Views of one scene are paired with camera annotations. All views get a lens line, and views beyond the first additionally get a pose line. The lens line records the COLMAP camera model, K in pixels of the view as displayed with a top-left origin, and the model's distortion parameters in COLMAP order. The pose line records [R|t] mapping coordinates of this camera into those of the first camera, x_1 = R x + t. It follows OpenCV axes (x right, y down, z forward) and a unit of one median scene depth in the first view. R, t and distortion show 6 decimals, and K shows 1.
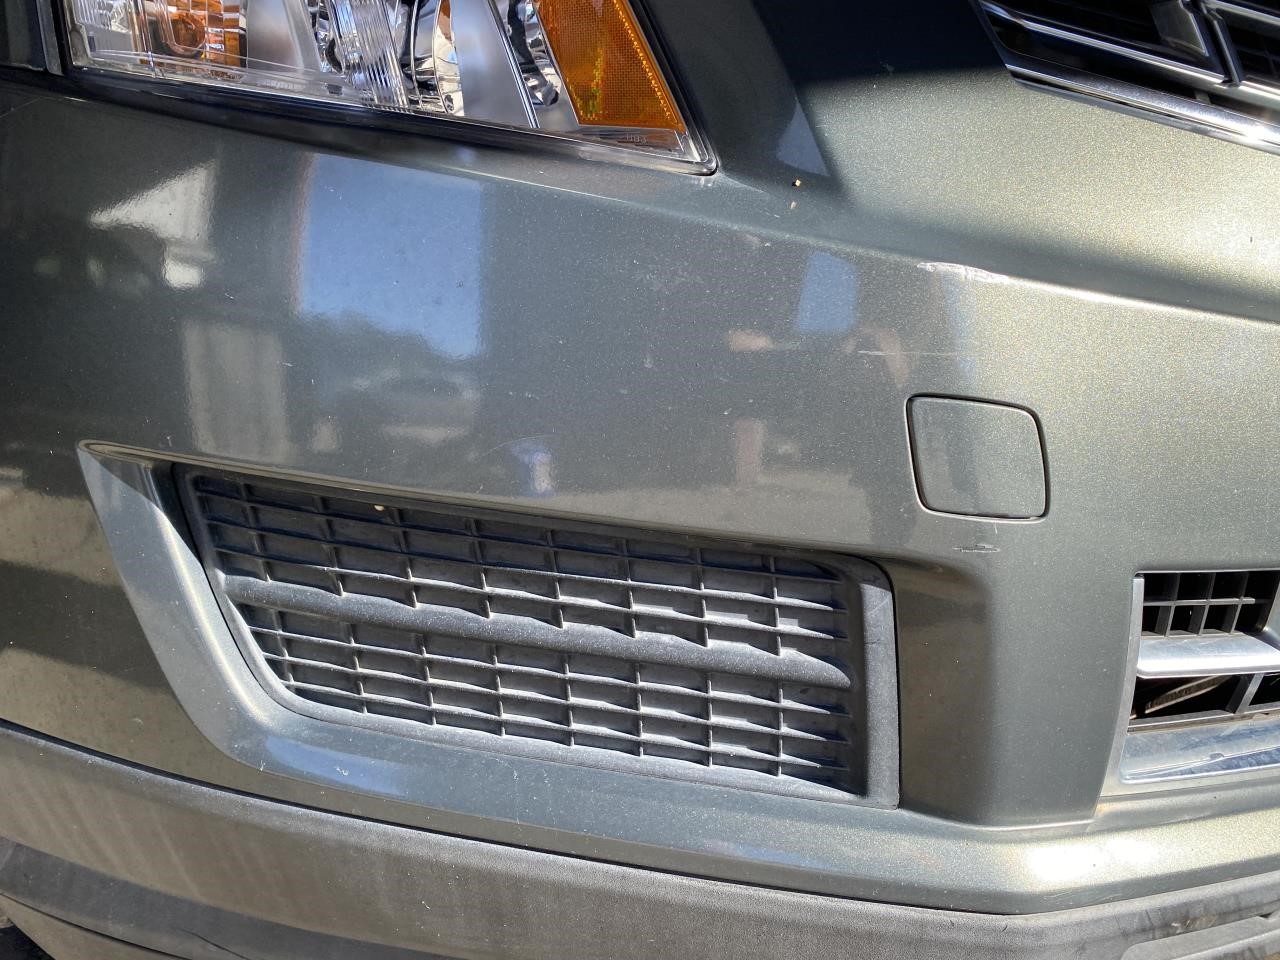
lens RADIAL K [[987.6, 0, 635.2], [0, 987.6, 479.6], [0, 0, 1]] dist [0.008352, 0.002708]
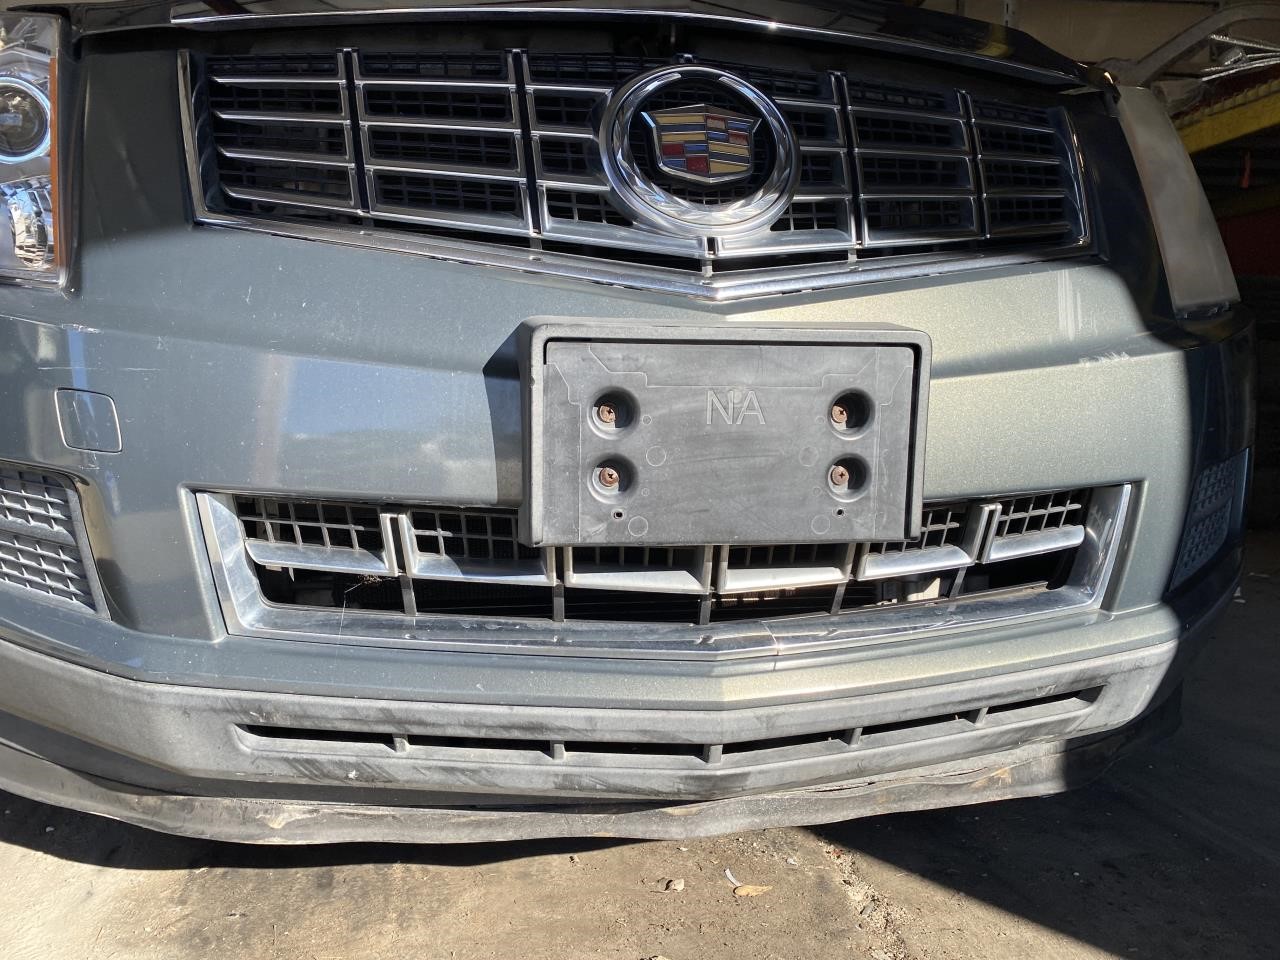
lens RADIAL K [[987.6, 0, 635.2], [0, 987.6, 479.6], [0, 0, 1]] dist [0.008352, 0.002708]
pose [[0.922428, 0.016356, -0.385822, 1.831687], [-0.058684, 0.993436, -0.098189, 0.194454], [0.381684, 0.113214, 0.917333, -0.330882]]
